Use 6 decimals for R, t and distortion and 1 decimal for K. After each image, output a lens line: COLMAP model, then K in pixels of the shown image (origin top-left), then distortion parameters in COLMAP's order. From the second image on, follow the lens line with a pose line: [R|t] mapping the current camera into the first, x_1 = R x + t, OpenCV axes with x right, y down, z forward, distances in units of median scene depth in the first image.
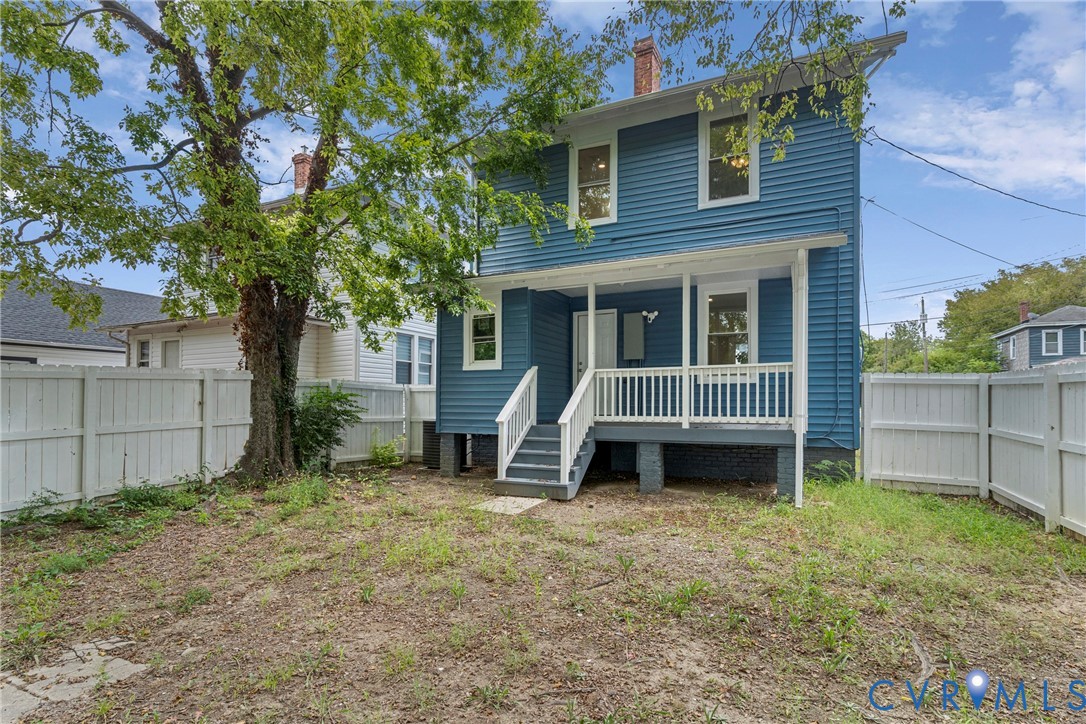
lens RADIAL K [[519.8, 0, 499.8], [0, 519.8, 401.8], [0, 0, 1]] dist [0.003406, 0.000232]
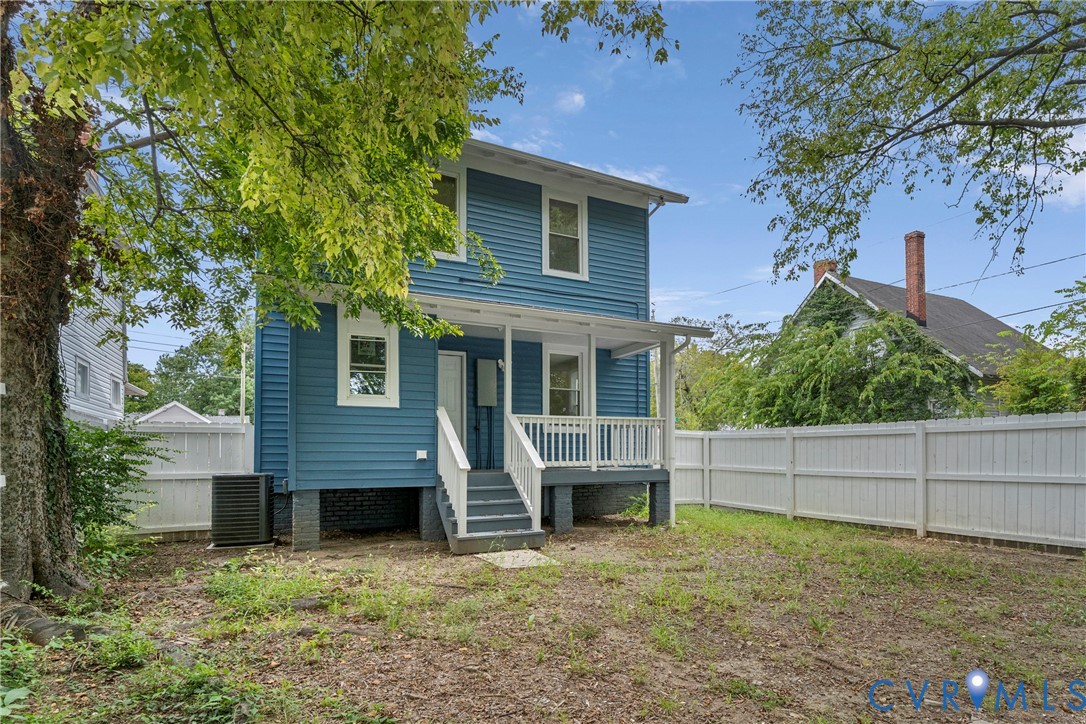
lens RADIAL K [[559.9, 0, 516.3], [0, 559.9, 455.7], [0, 0, 1]] dist [-0.001026, -0.000038]
pose [[0.620749, -0.001459, 0.784008, -0.625578], [0.002291, 0.999997, 0.000047, 0.015265], [-0.784006, 0.001767, 0.620751, 0.332799]]
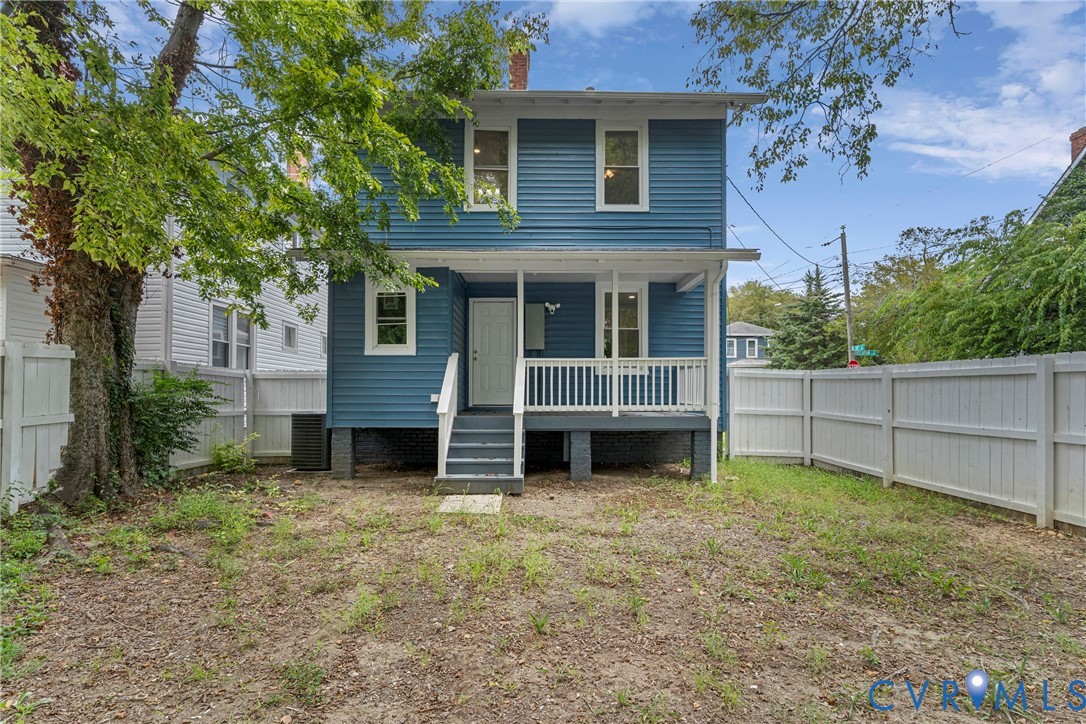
lens RADIAL K [[530.5, 0, 514.4], [0, 530.5, 391.3], [0, 0, 1]] dist [0.001983, 0.000827]
pose [[0.899275, 0.001893, 0.437380, -0.266261], [-0.001621, 0.999998, -0.000995, 0.000866], [-0.437381, 0.000185, 0.899276, 0.105869]]
